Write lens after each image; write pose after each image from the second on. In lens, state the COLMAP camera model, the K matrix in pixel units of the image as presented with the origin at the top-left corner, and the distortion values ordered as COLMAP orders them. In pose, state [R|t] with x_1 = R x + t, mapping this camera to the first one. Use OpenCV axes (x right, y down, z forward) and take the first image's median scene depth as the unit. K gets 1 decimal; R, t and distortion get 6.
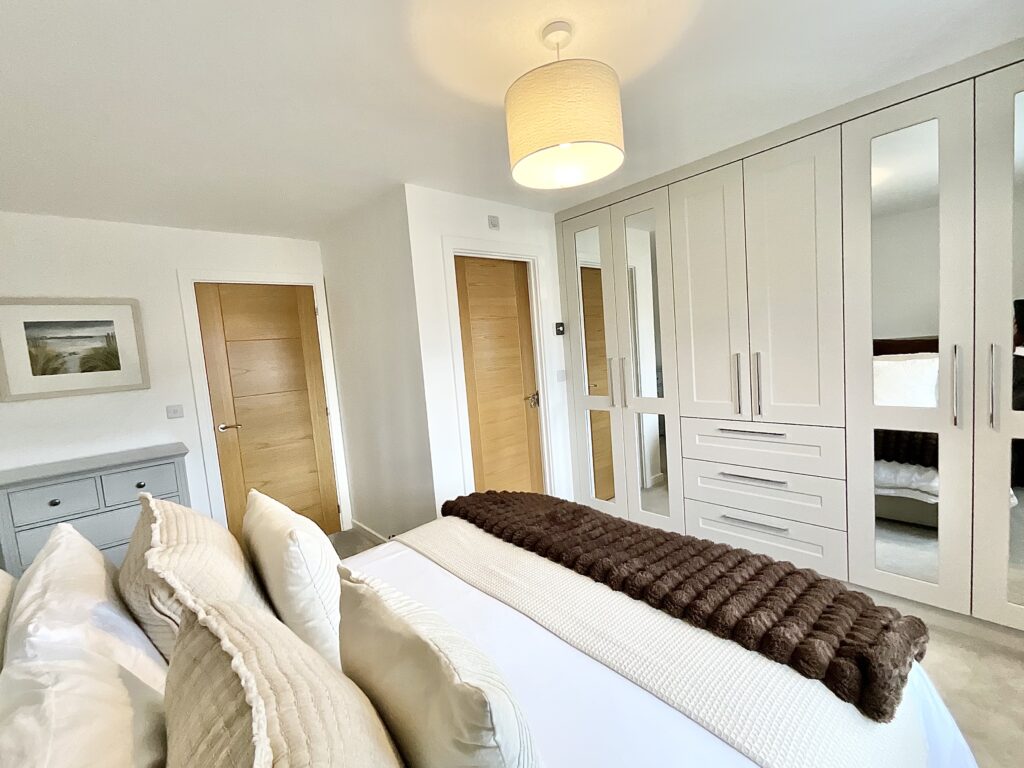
lens RADIAL K [[431.1, 0, 510.4], [0, 431.1, 384.6], [0, 0, 1]] dist [-0.001529, -0.000171]
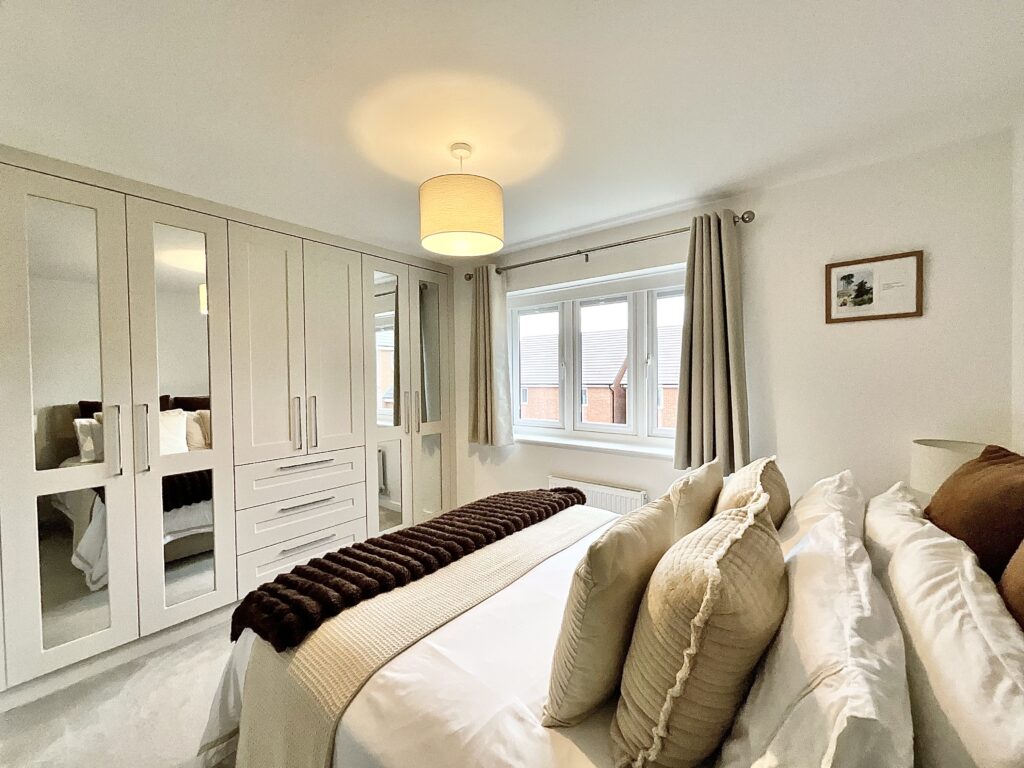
lens RADIAL K [[431.1, 0, 510.4], [0, 431.1, 384.6], [0, 0, 1]] dist [-0.001529, -0.000171]
pose [[-0.202349, 0.058768, 0.977548, -0.513016], [0.100674, 0.994158, -0.038927, -0.003729], [-0.974125, 0.090537, -0.207084, 0.489789]]
